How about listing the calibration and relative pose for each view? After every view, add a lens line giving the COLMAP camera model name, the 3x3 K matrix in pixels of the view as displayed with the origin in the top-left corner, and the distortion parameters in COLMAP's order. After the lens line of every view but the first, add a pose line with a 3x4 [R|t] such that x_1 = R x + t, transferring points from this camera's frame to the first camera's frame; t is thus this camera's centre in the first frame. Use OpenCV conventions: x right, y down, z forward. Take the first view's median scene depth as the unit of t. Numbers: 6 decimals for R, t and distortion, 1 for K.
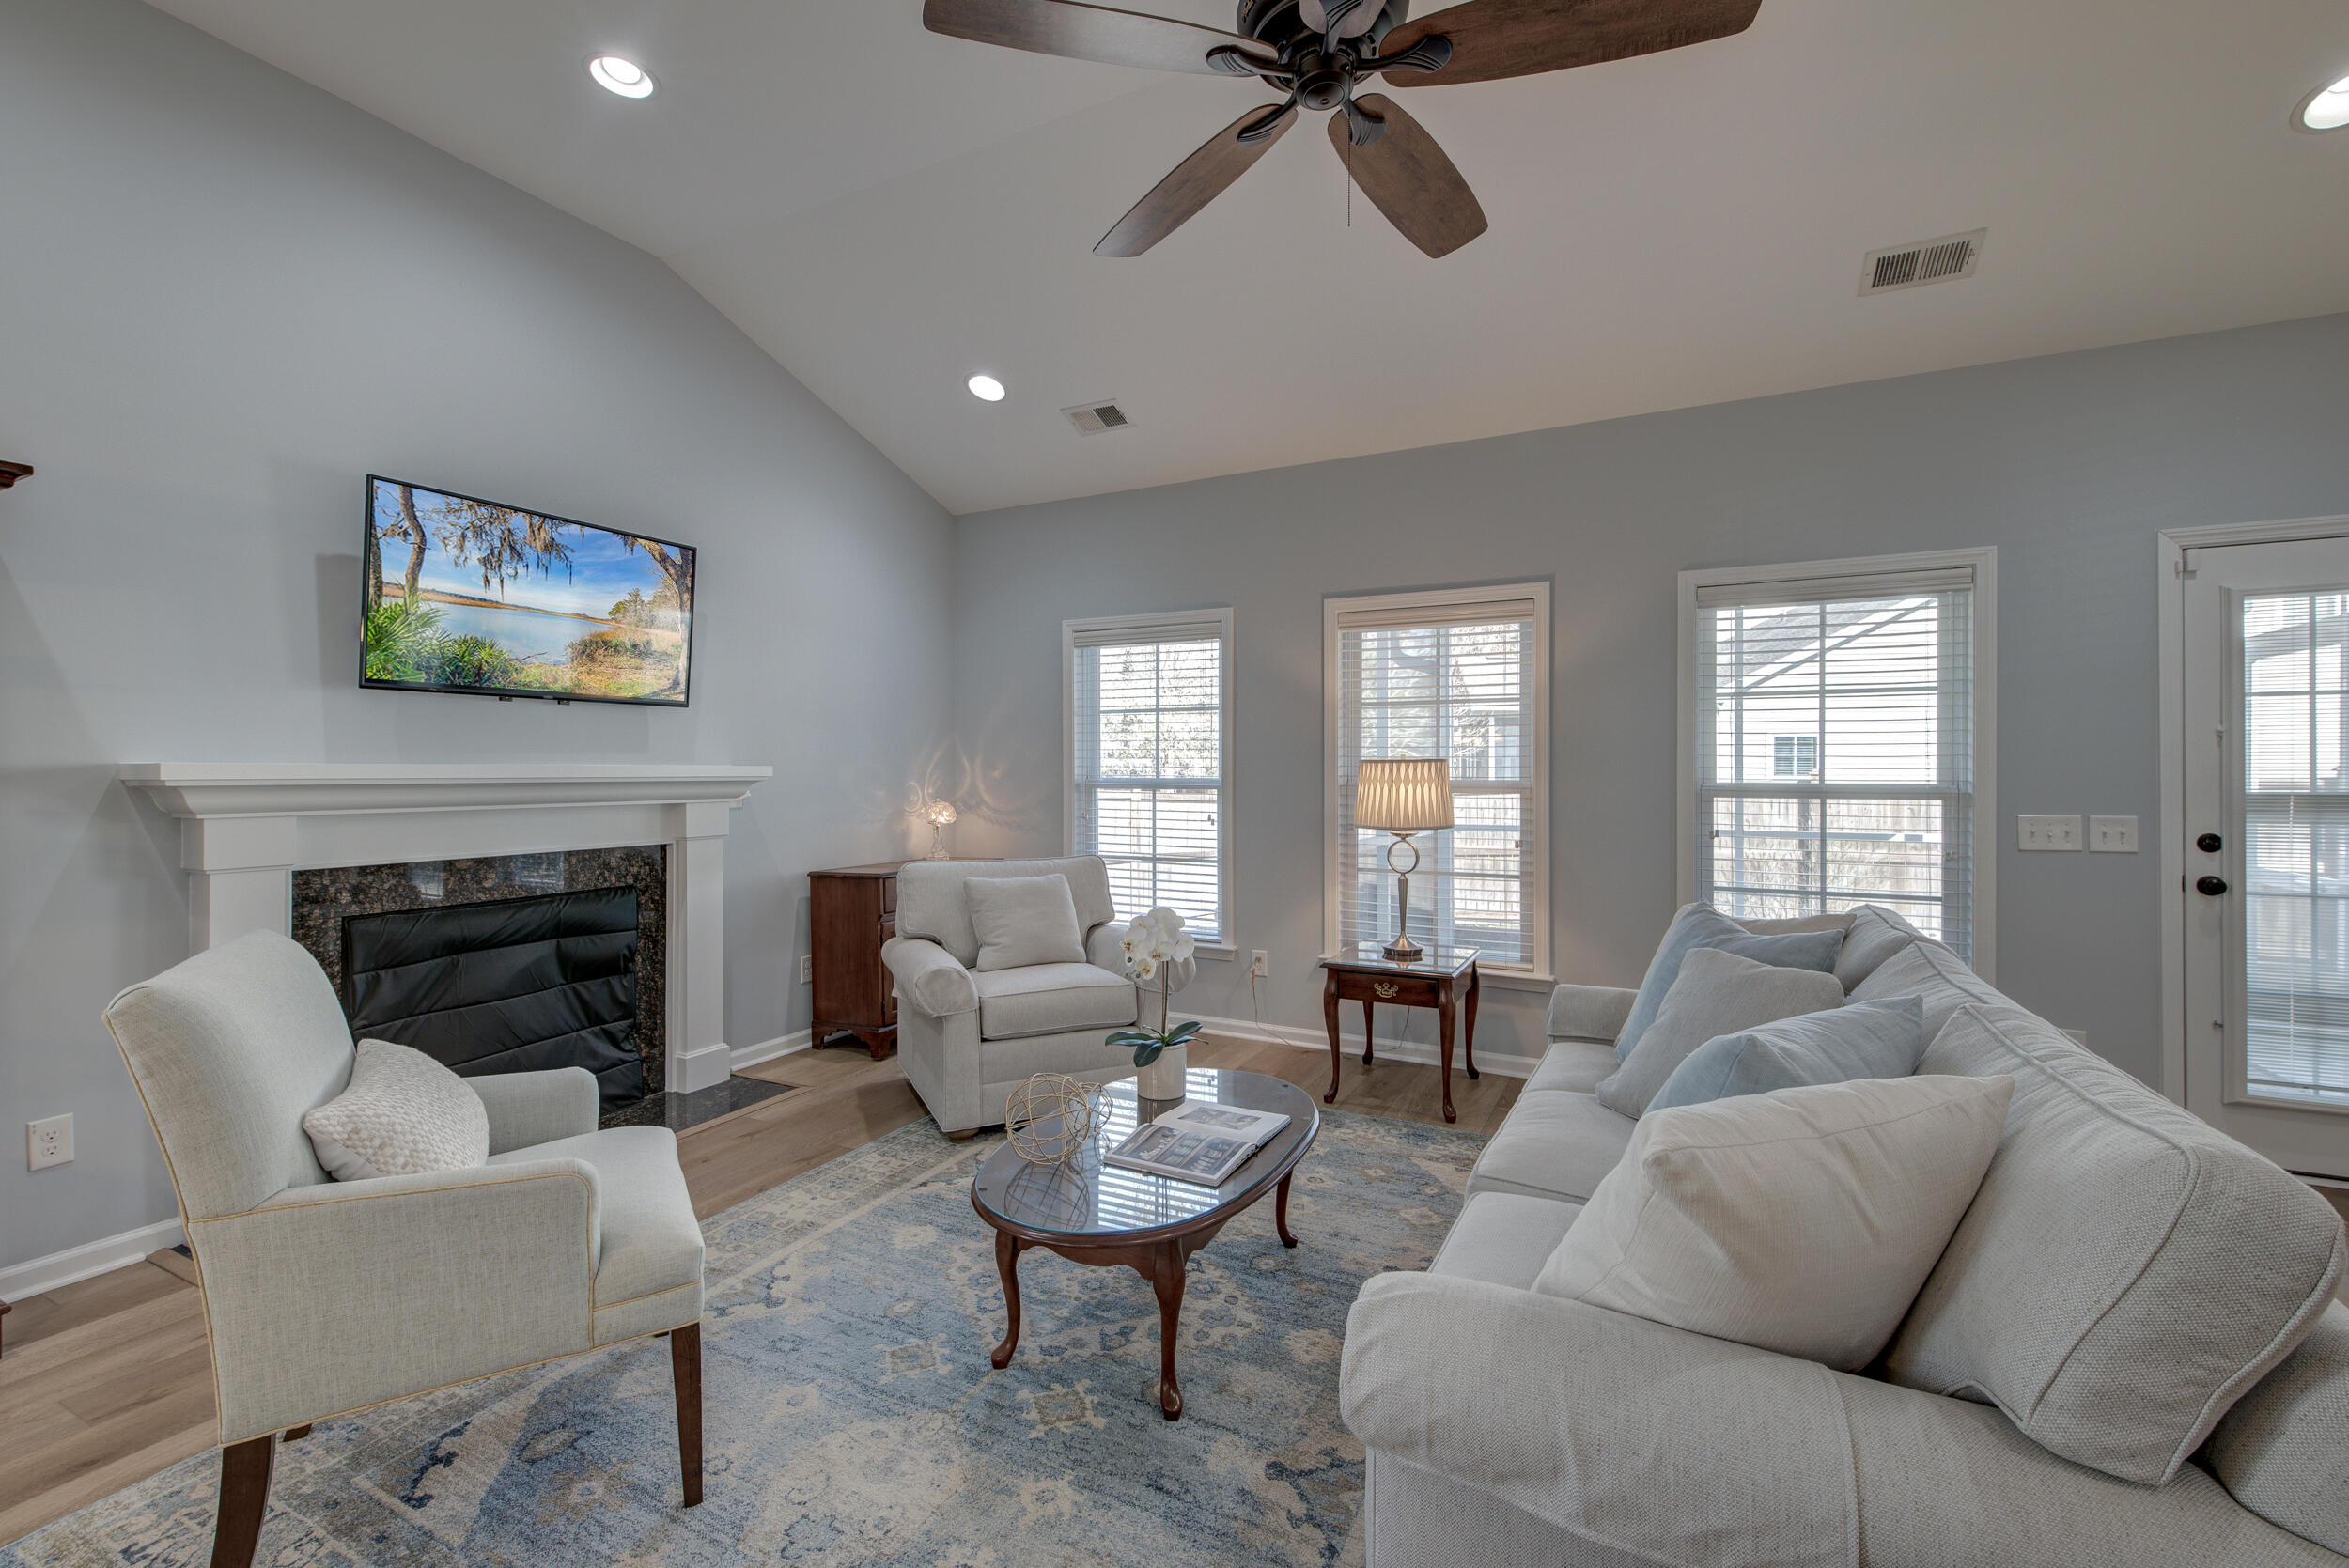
lens RADIAL K [[1011.1, 0, 1171.7], [0, 1011.1, 766.7], [0, 0, 1]] dist [0.006441, -0.001104]
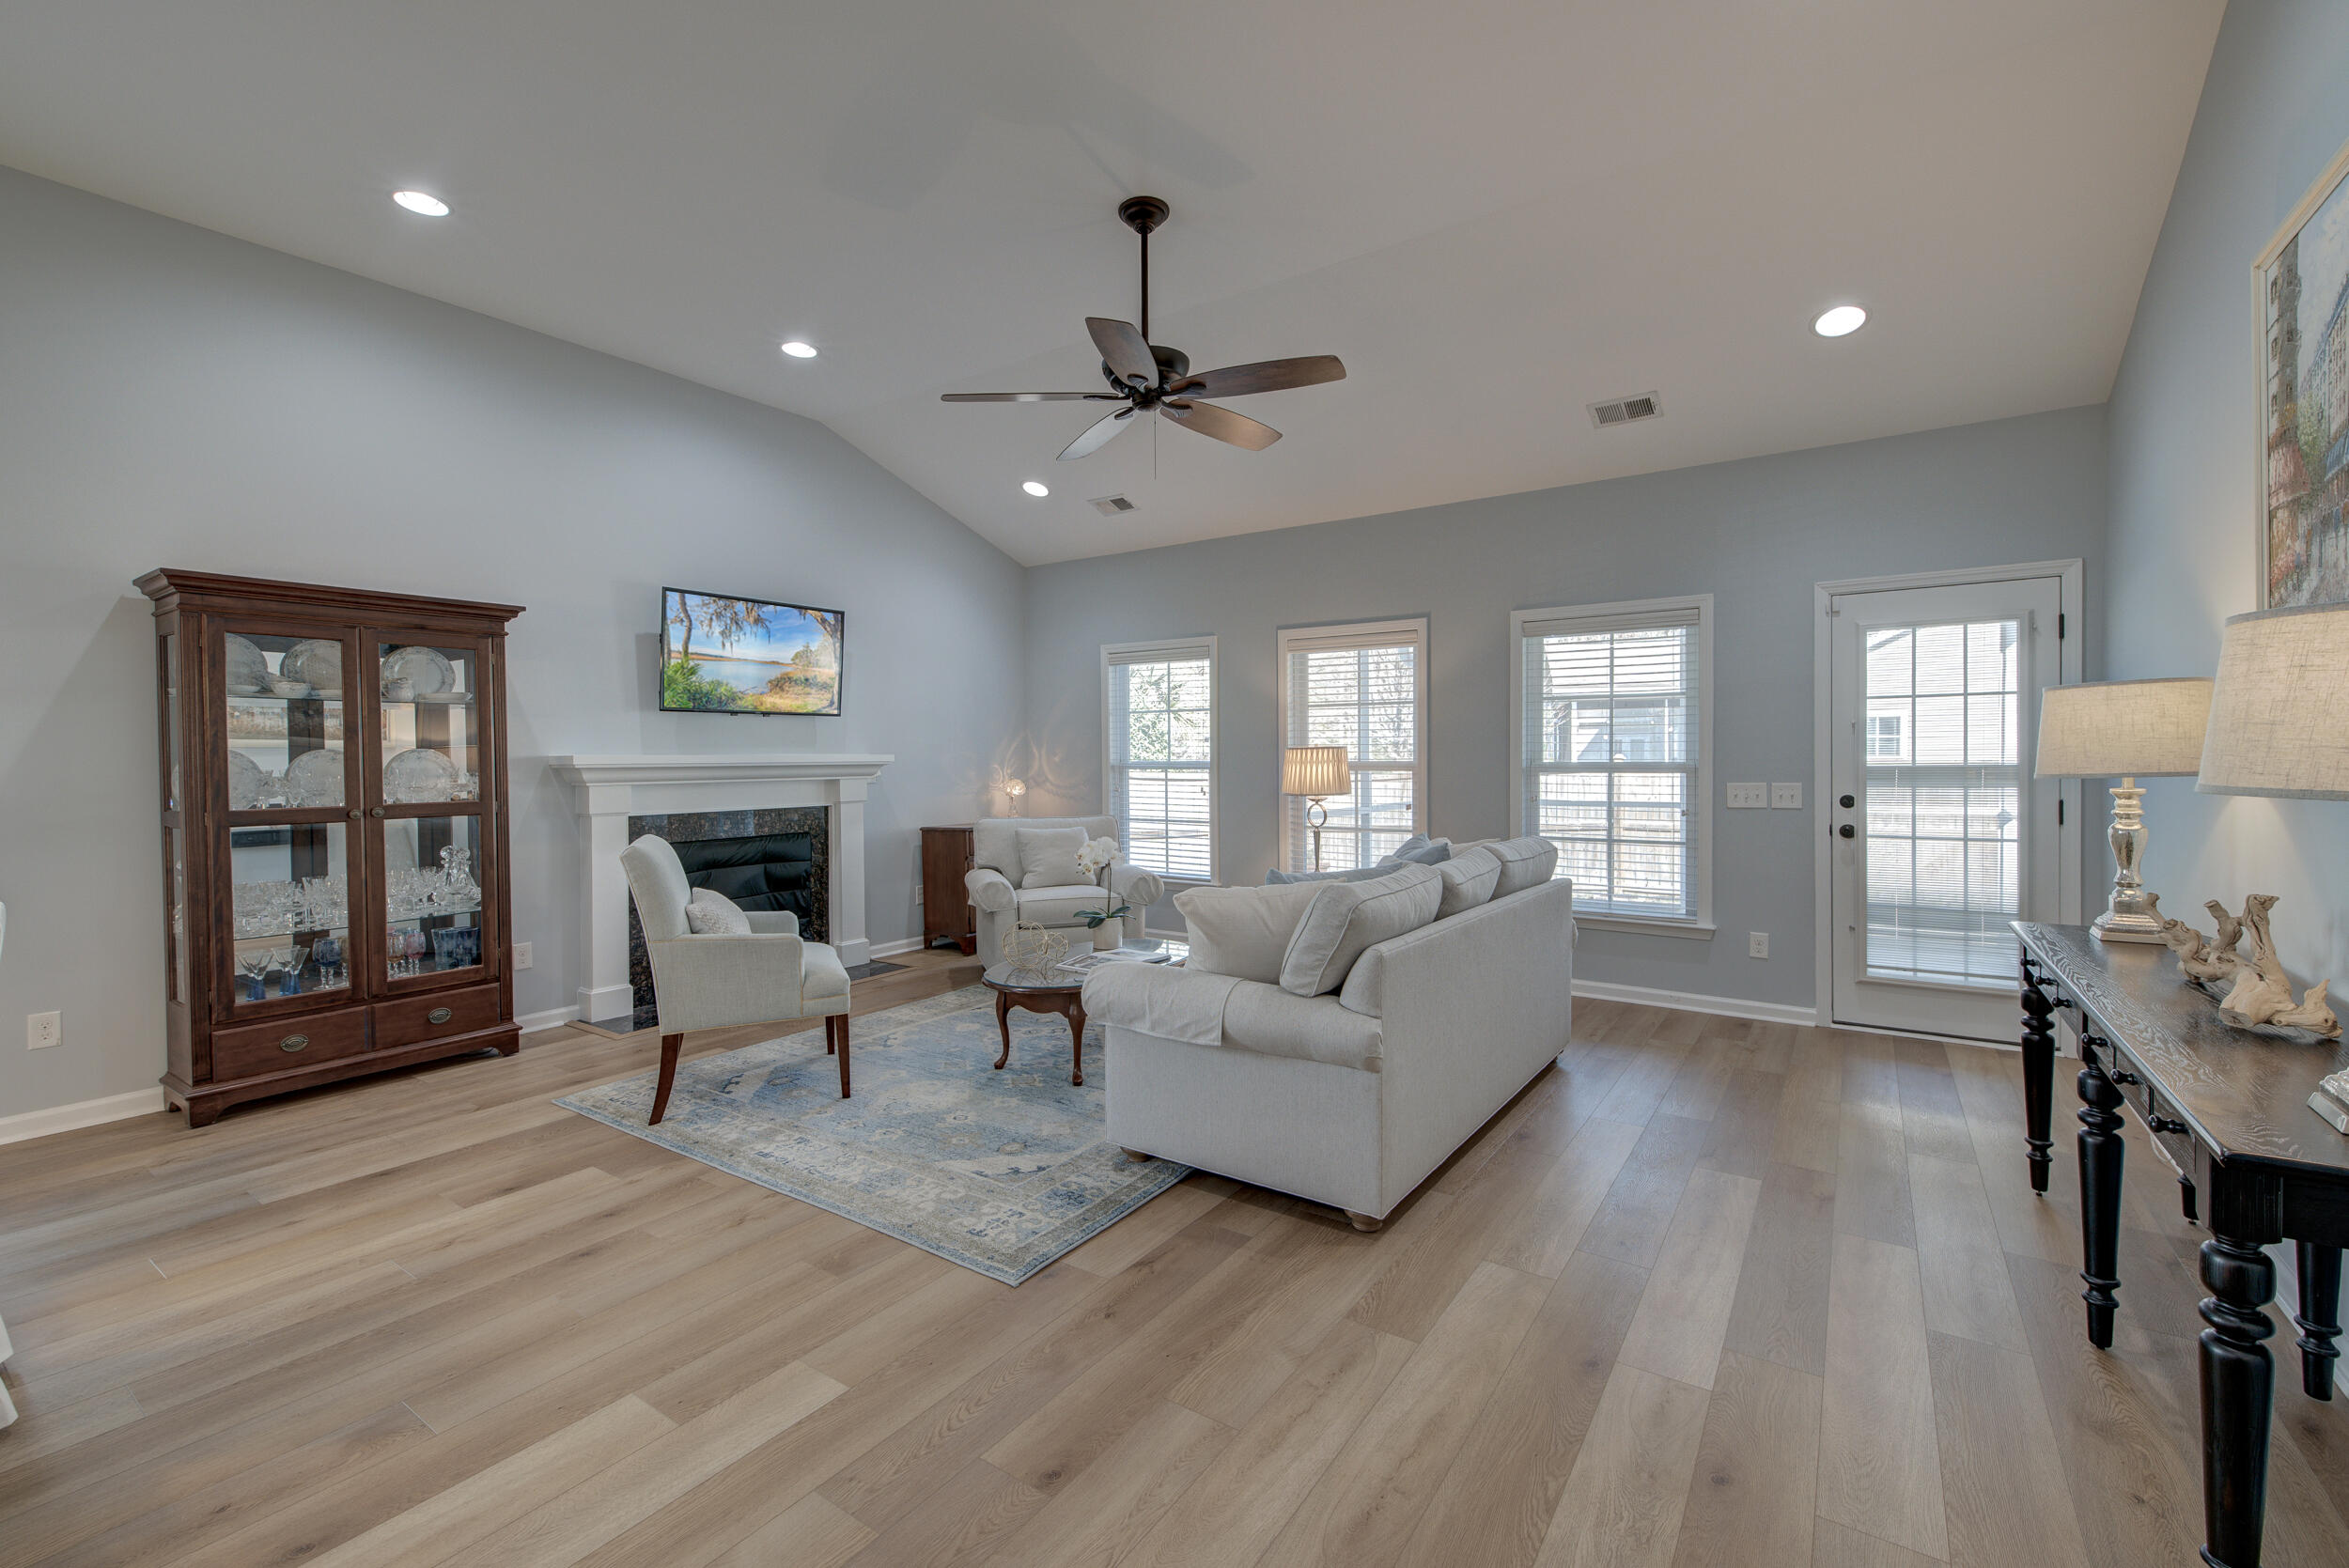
lens RADIAL K [[1011.1, 0, 1172.4], [0, 1011.1, 774.4], [0, 0, 1]] dist [0.006441, -0.001104]
pose [[0.991451, -0.004040, -0.130418, 0.258064], [0.007012, 0.999726, 0.022336, -0.002206], [0.130292, -0.023060, 0.991208, -0.530576]]
